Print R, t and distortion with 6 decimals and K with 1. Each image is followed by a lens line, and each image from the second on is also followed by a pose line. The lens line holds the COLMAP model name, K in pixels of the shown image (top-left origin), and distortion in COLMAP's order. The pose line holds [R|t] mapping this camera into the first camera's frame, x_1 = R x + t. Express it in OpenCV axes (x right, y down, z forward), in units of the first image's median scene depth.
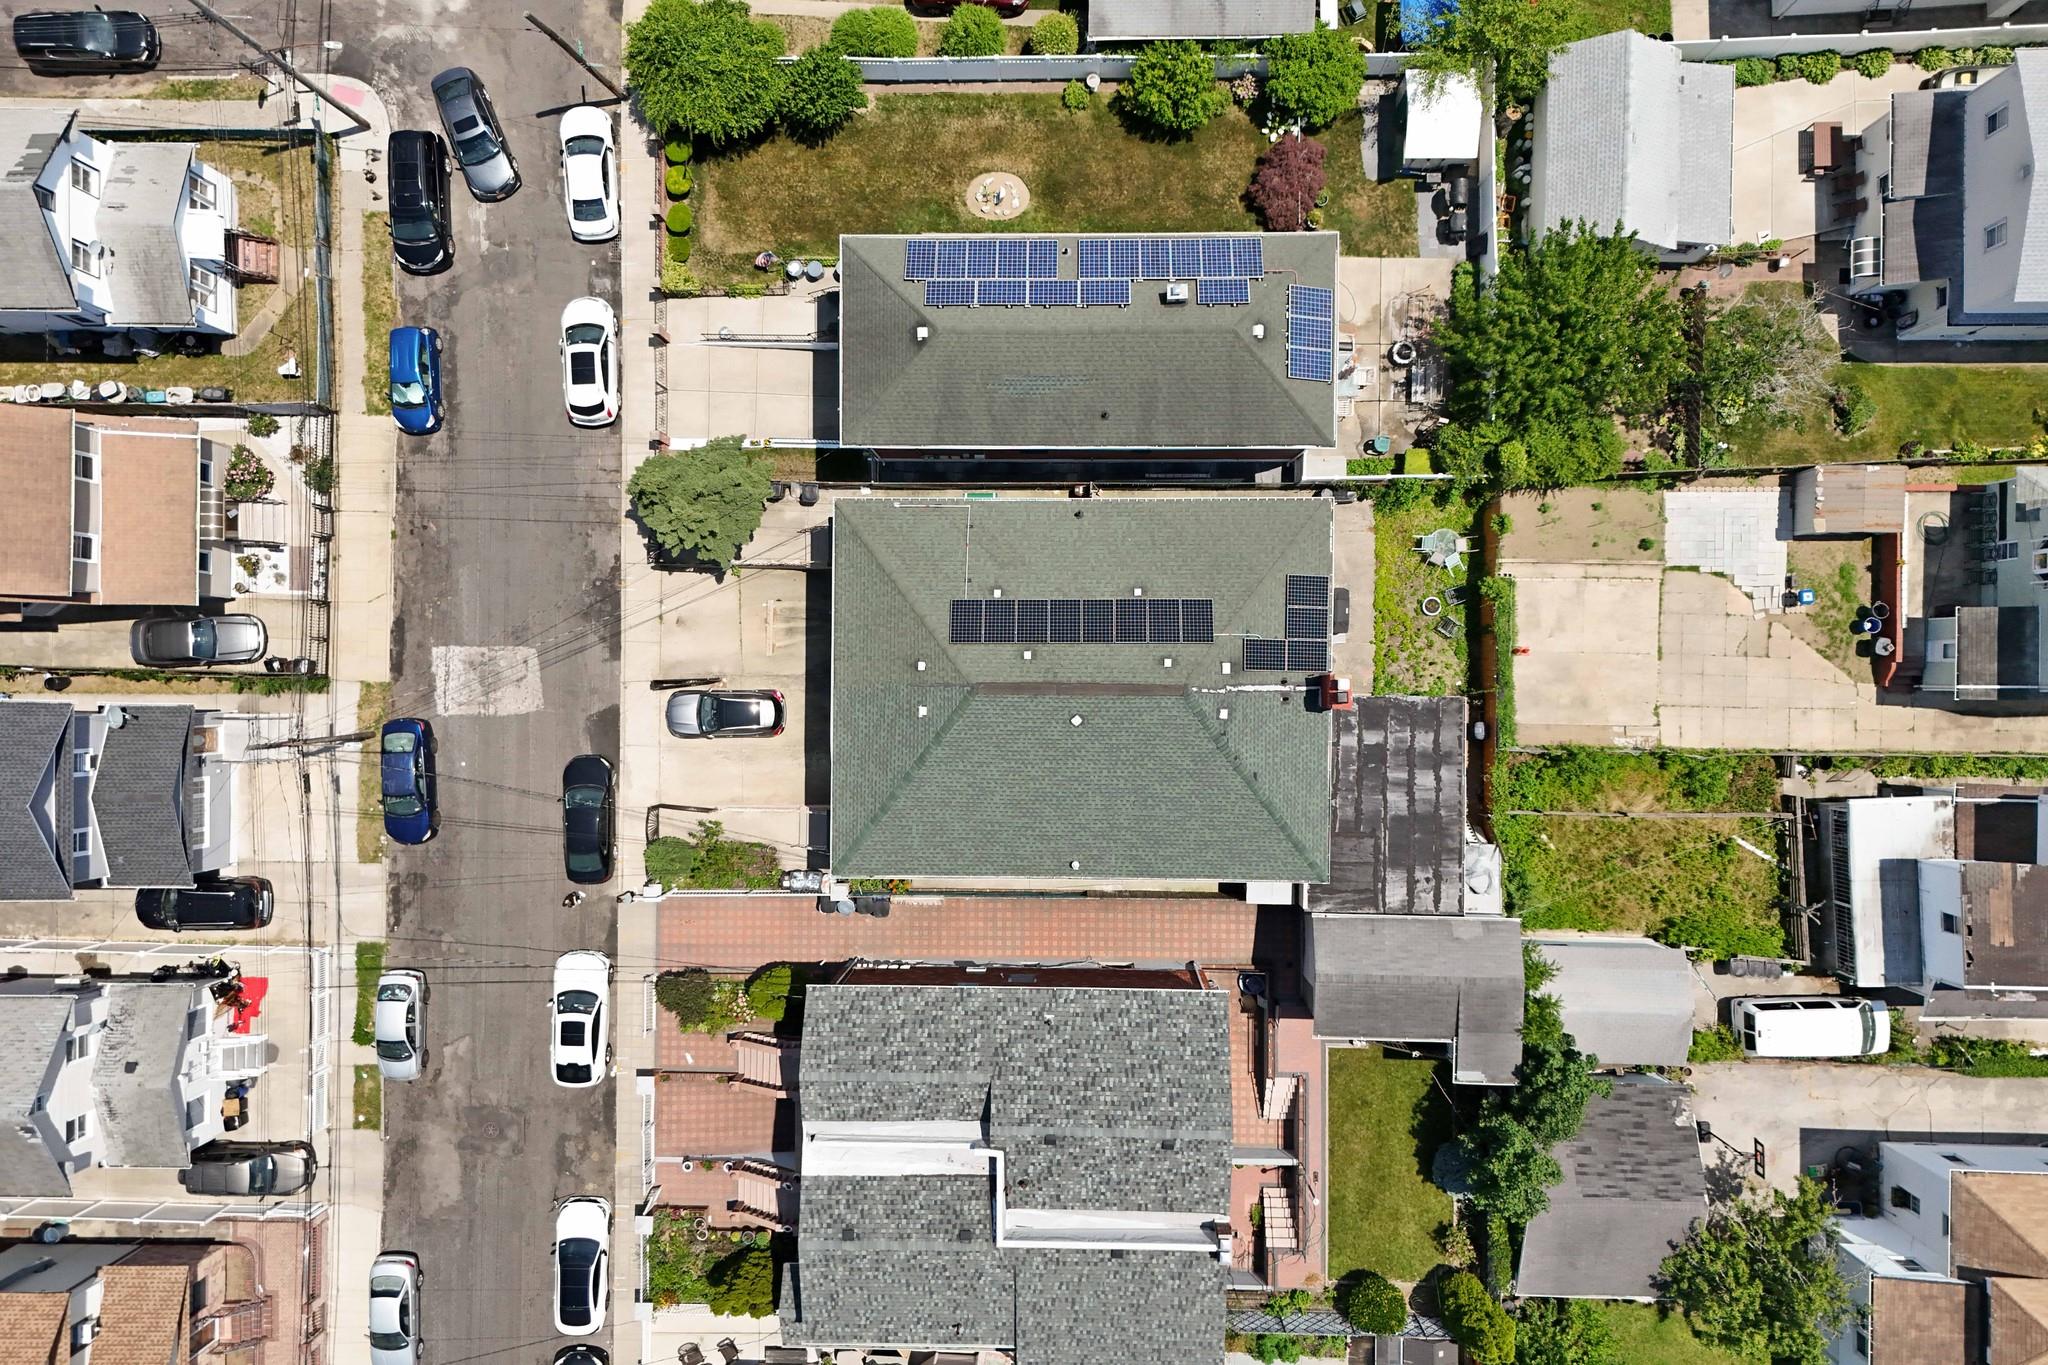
lens RADIAL K [[1522.3, 0, 1019.8], [0, 1522.3, 688.5], [0, 0, 1]] dist [0.056411, -0.051051]
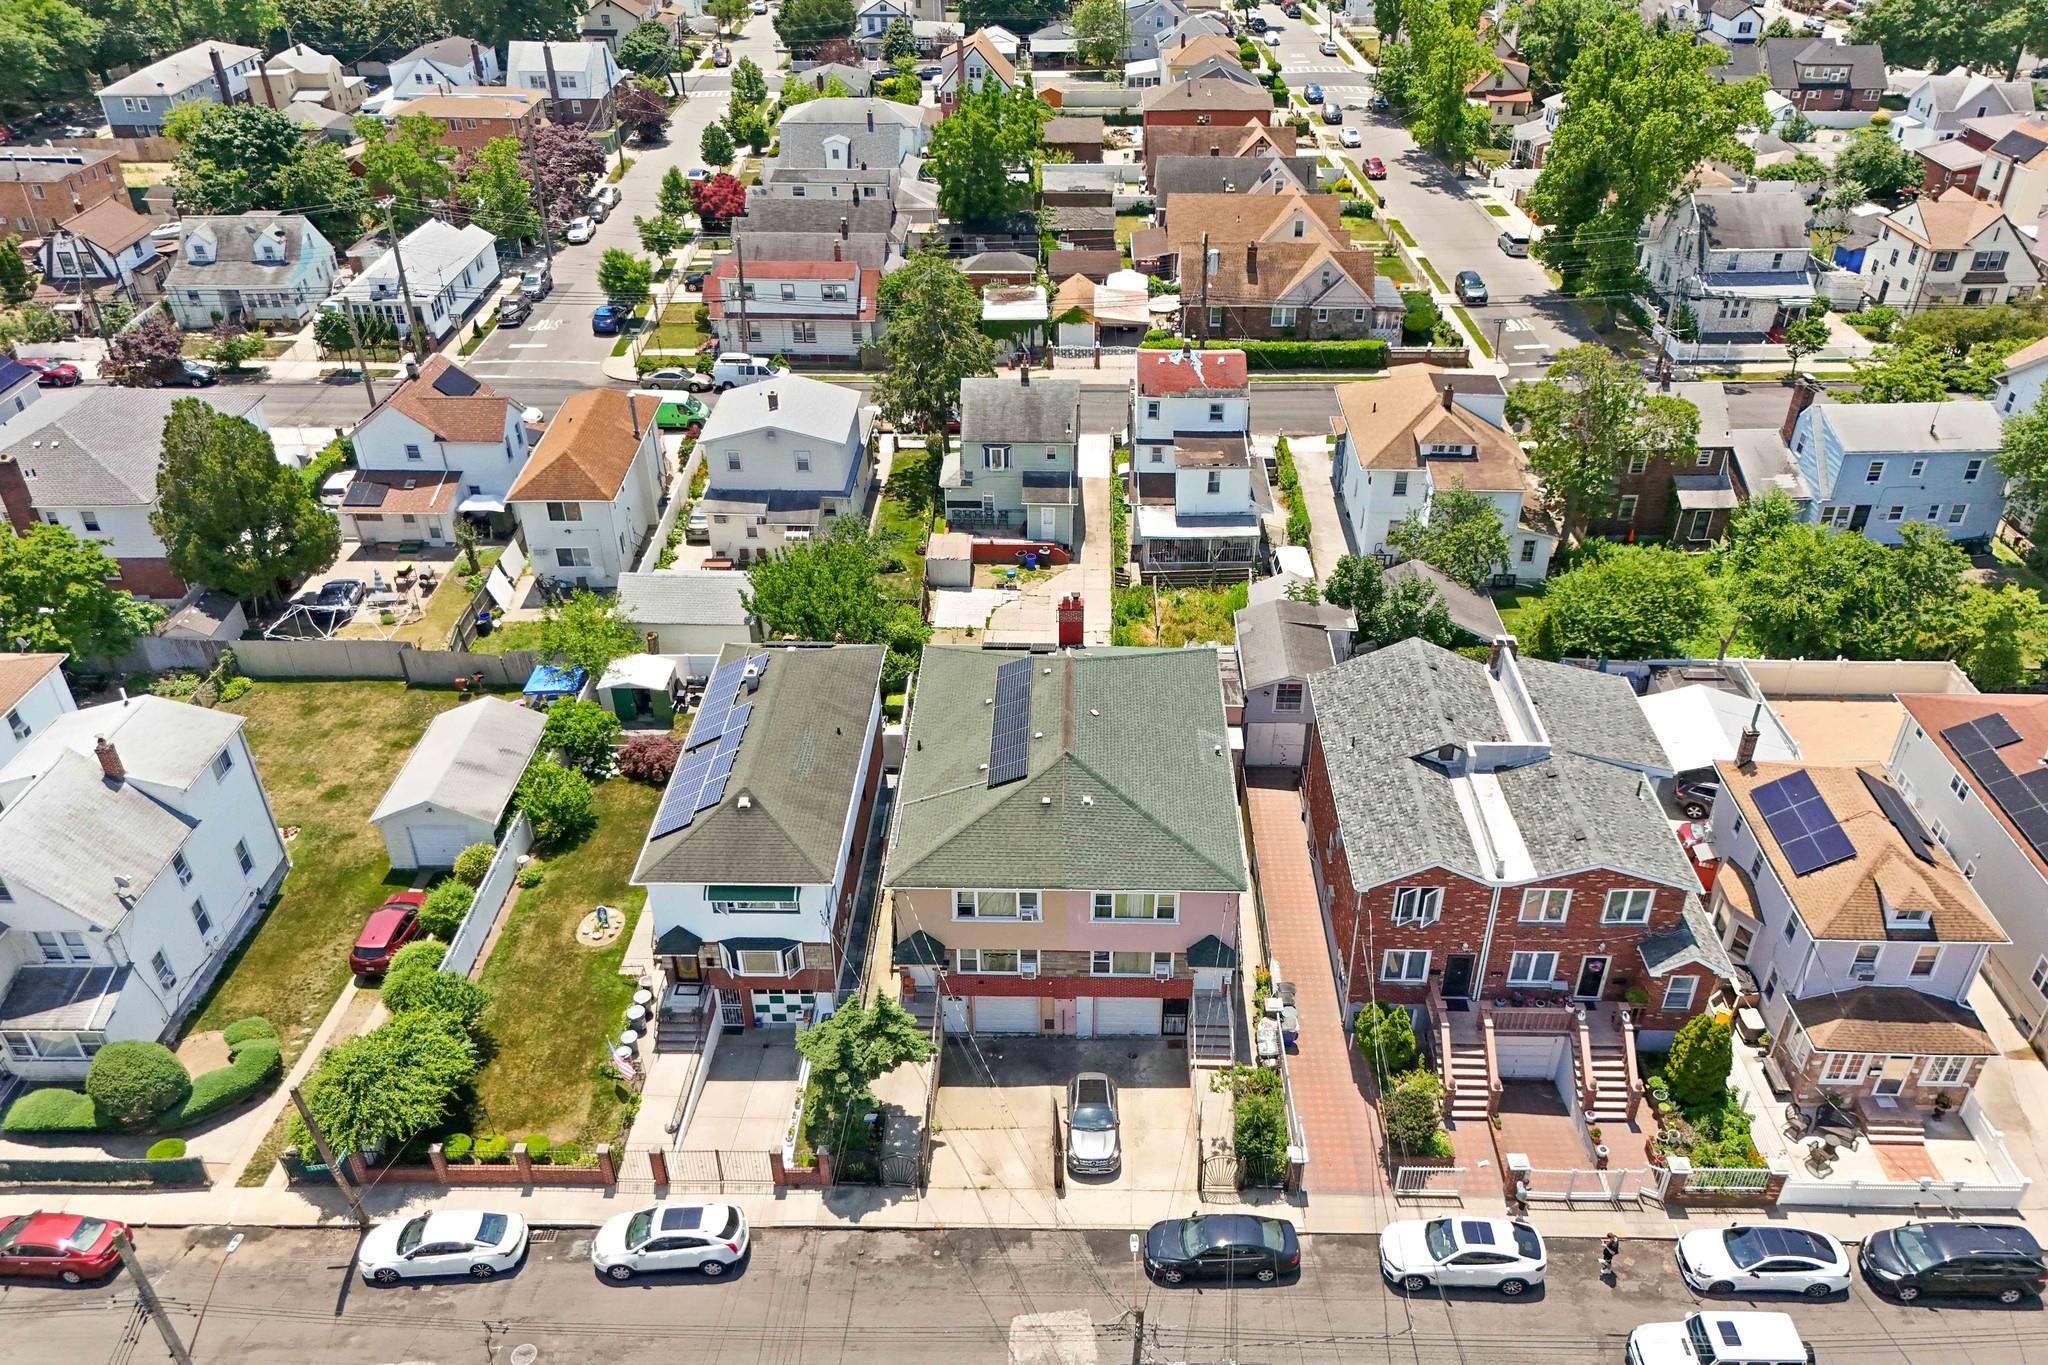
lens RADIAL K [[1522.3, 0, 1070.5], [0, 1522.3, 769.4], [0, 0, 1]] dist [0.056411, -0.051051]
pose [[0.003559, -0.547175, 0.837010, -0.848579], [0.999972, 0.007435, 0.000608, 0.001401], [-0.006556, 0.836985, 0.547187, 0.331869]]
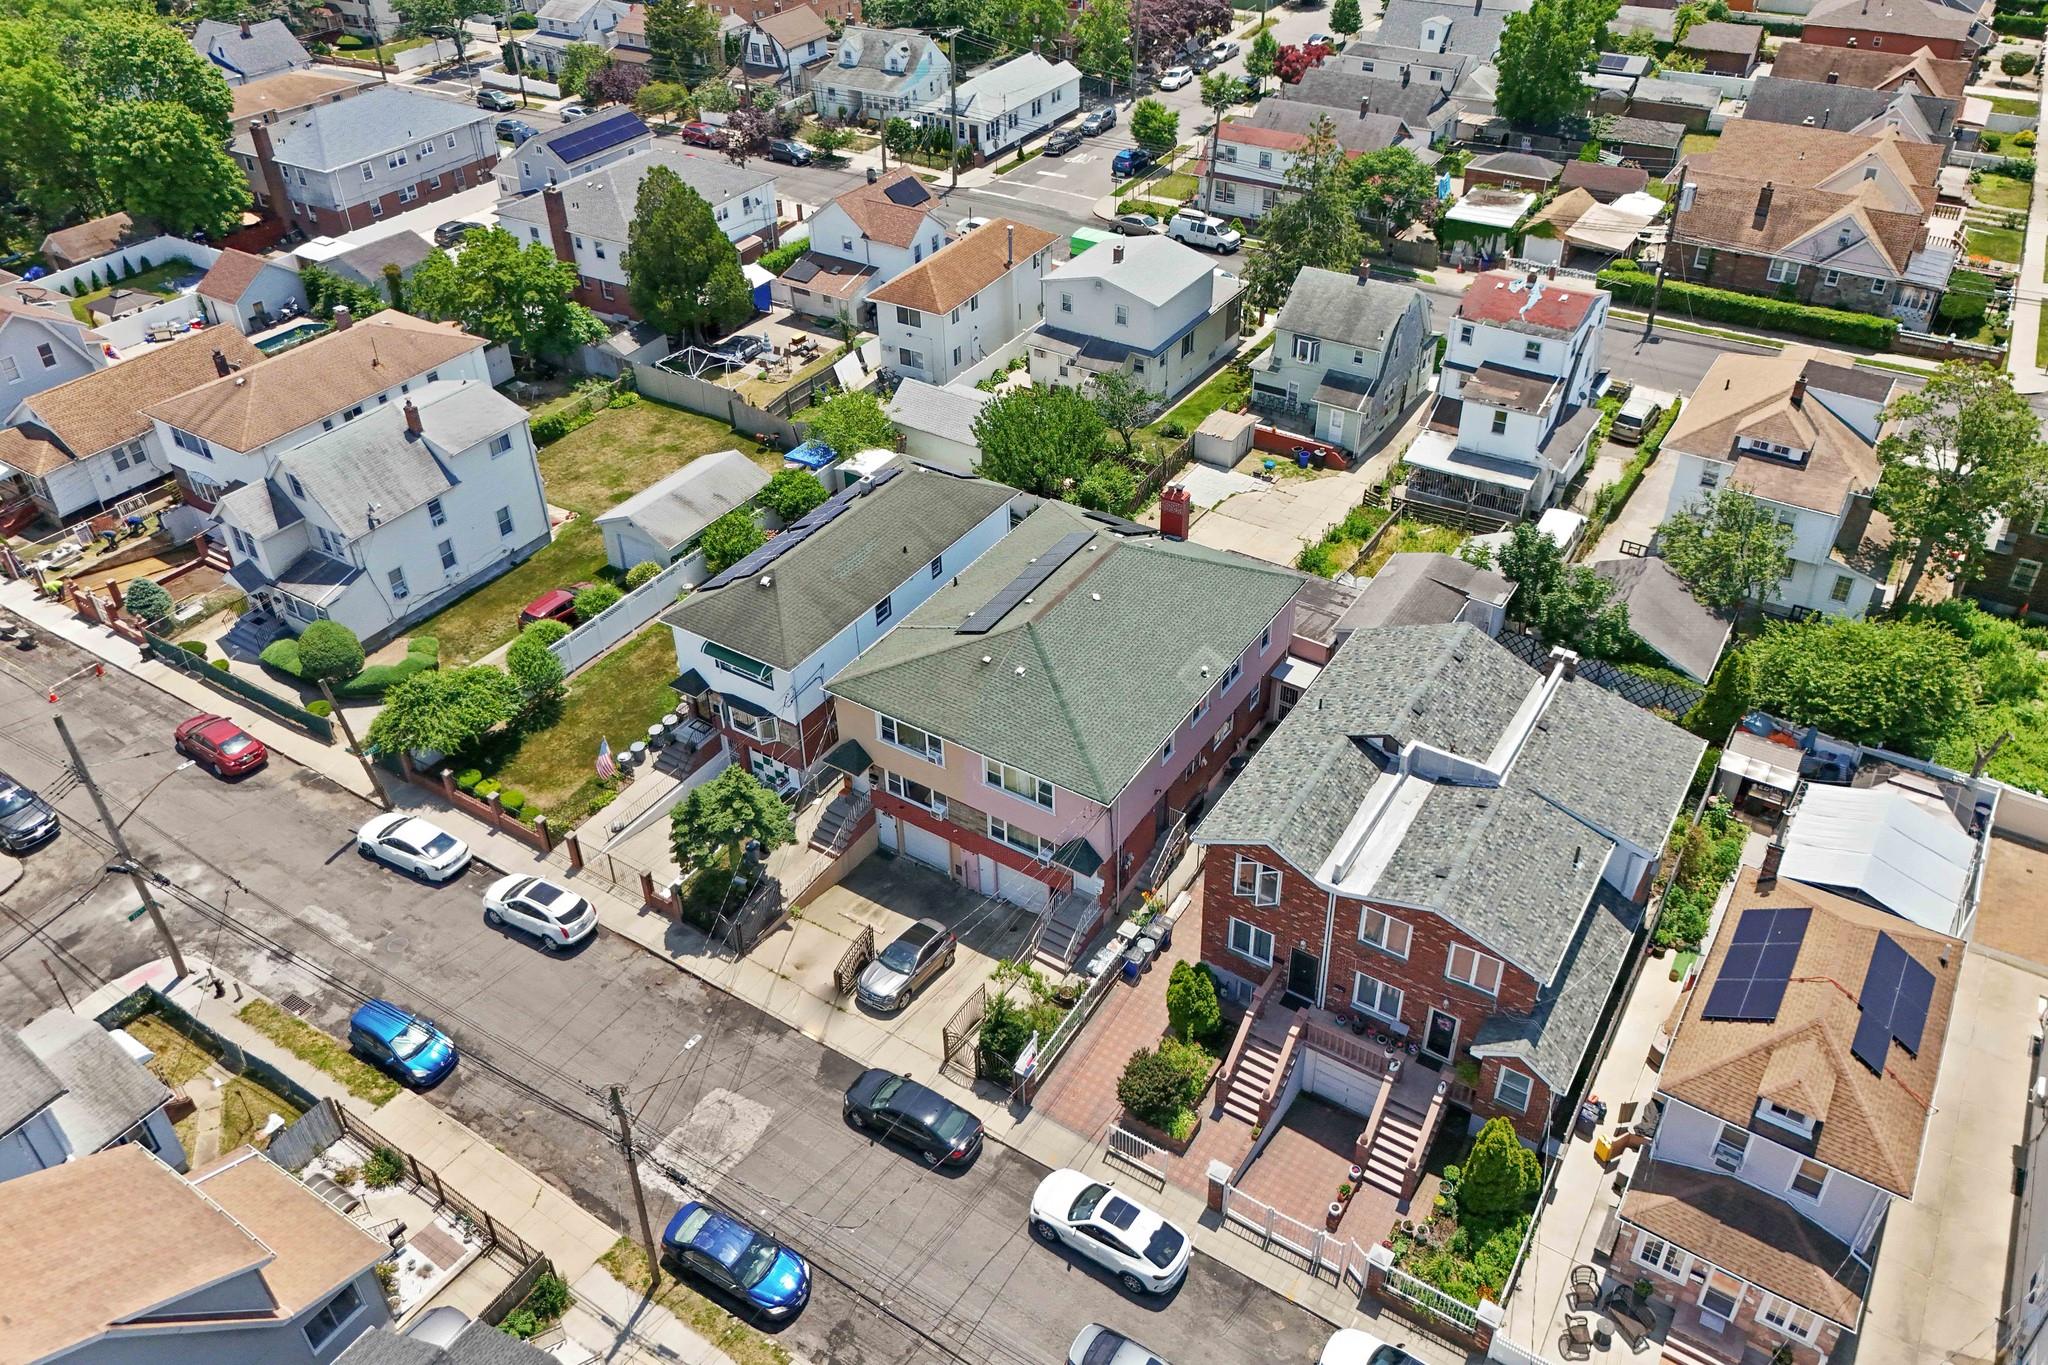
lens RADIAL K [[1522.3, 0, 1033.9], [0, 1522.3, 583.8], [0, 0, 1]] dist [0.056411, -0.051051]
pose [[0.531222, -0.447678, 0.719296, -0.738573], [0.847224, 0.284580, -0.448583, 0.448421], [-0.003876, 0.847702, 0.530459, 0.298595]]
